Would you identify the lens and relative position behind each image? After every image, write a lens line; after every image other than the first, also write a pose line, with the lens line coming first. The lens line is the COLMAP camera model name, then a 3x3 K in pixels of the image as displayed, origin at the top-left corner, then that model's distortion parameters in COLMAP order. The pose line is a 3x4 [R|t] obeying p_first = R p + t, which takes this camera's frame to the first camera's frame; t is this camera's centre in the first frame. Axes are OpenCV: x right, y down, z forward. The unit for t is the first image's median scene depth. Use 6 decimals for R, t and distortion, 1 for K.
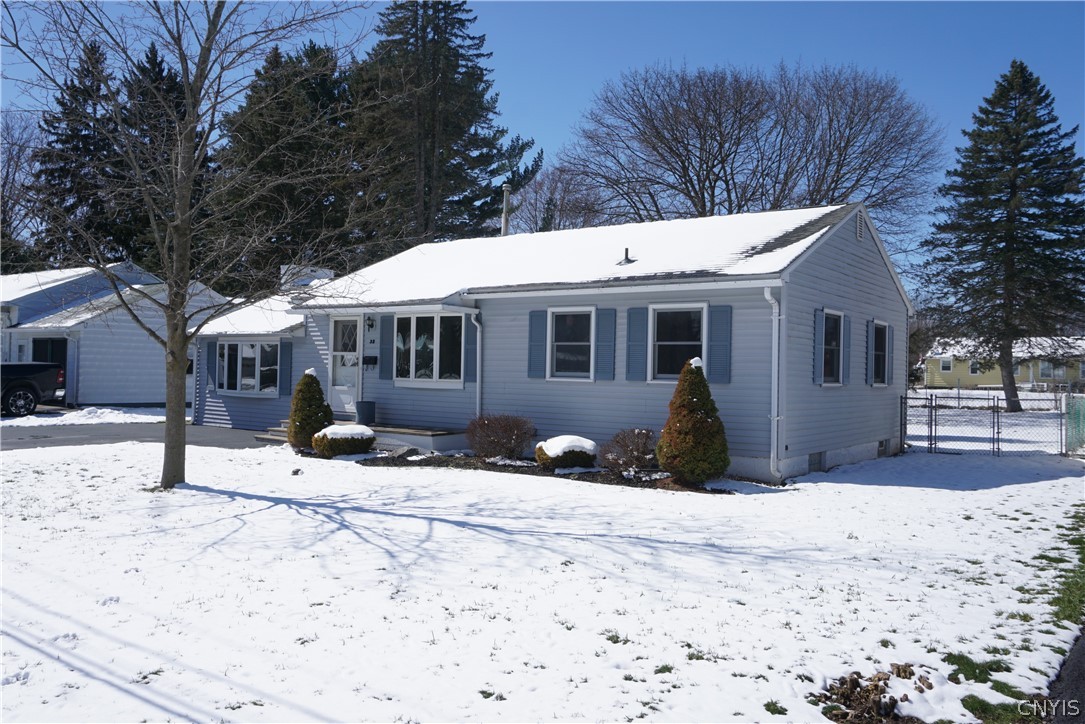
lens RADIAL K [[882.2, 0, 542.5], [0, 882.2, 362.0], [0, 0, 1]] dist [-0.037465, 0.041007]
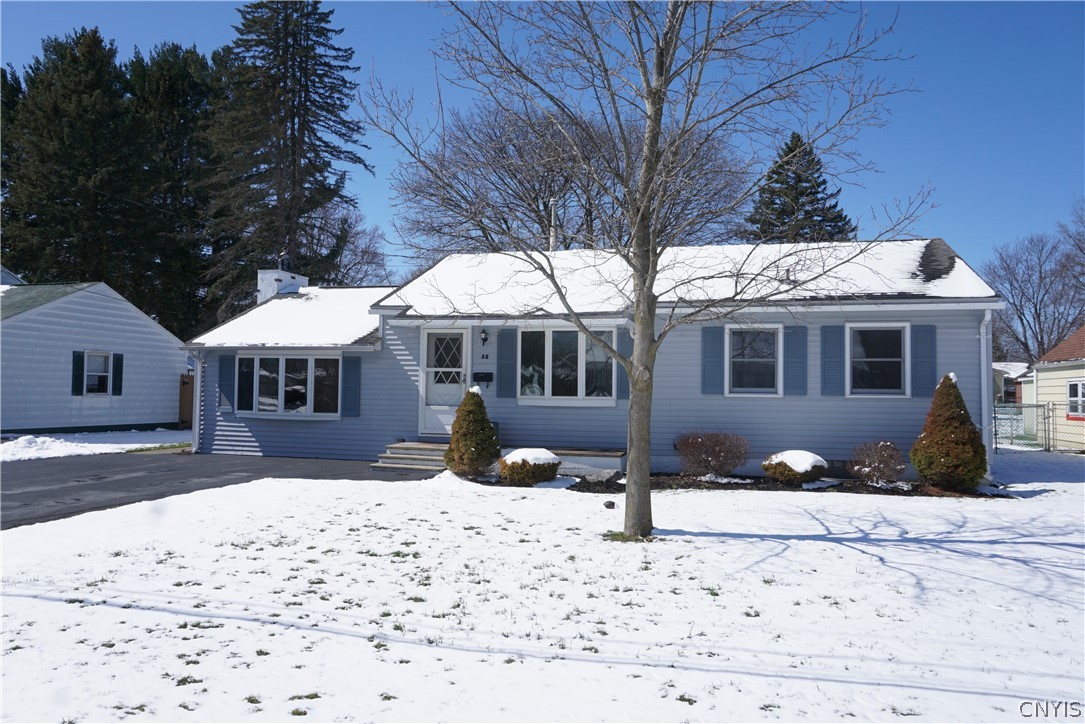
lens RADIAL K [[793.8, 0, 542.5], [0, 793.8, 362.0], [0, 0, 1]] dist [-0.007767, -0.001094]
pose [[0.928583, 0.003372, 0.371108, -0.548686], [0.002747, 0.999869, -0.015958, -0.004682], [-0.371114, 0.015838, 0.928452, 0.251719]]
